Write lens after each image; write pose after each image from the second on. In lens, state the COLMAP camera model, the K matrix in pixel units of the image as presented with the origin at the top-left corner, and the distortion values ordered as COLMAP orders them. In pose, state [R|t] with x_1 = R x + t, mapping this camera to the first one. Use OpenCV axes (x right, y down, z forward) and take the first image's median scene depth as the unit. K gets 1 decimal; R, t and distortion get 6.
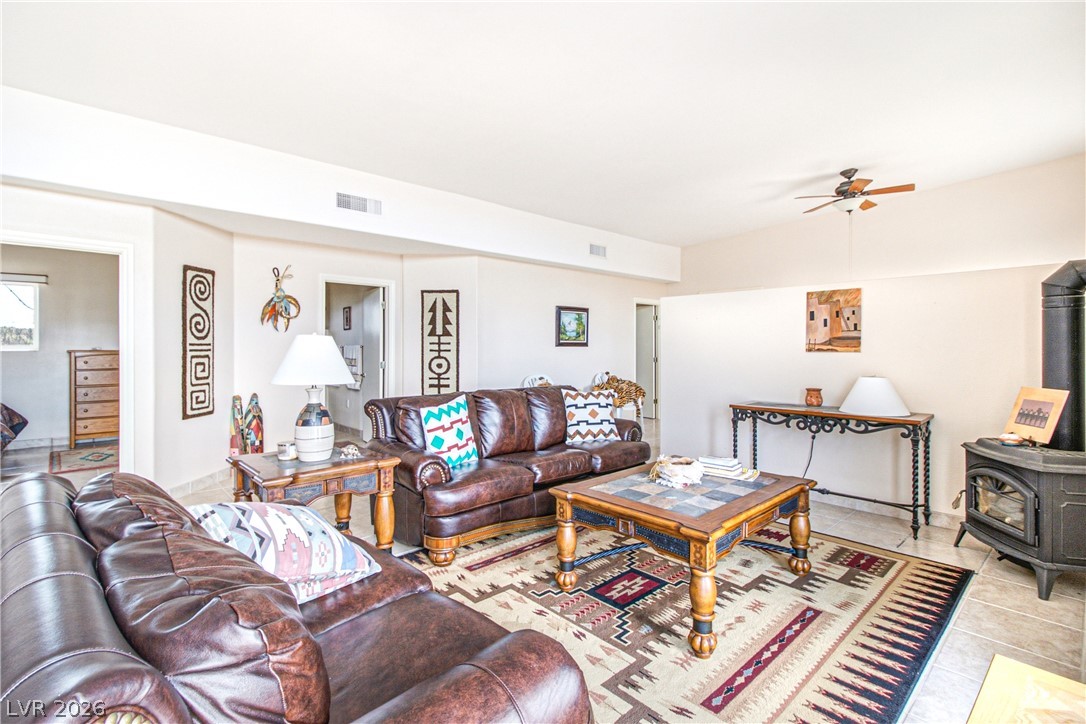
lens RADIAL K [[507.8, 0, 527.0], [0, 507.8, 353.4], [0, 0, 1]] dist [0.000289, 0.000051]
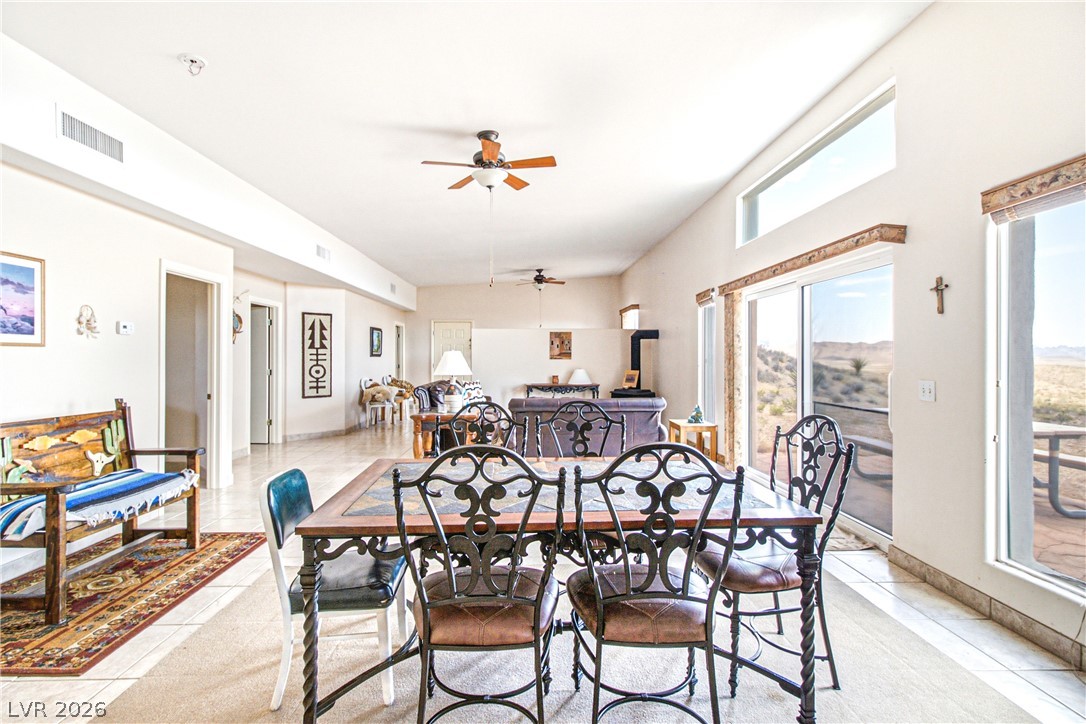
lens RADIAL K [[509.2, 0, 542.4], [0, 509.2, 363.6], [0, 0, 1]] dist [0.001767, 0.000200]
pose [[0.644993, -0.010240, 0.764120, -0.791992], [0.010406, 0.999935, 0.004616, 0.003669], [-0.764118, 0.004974, 0.645057, -0.269571]]
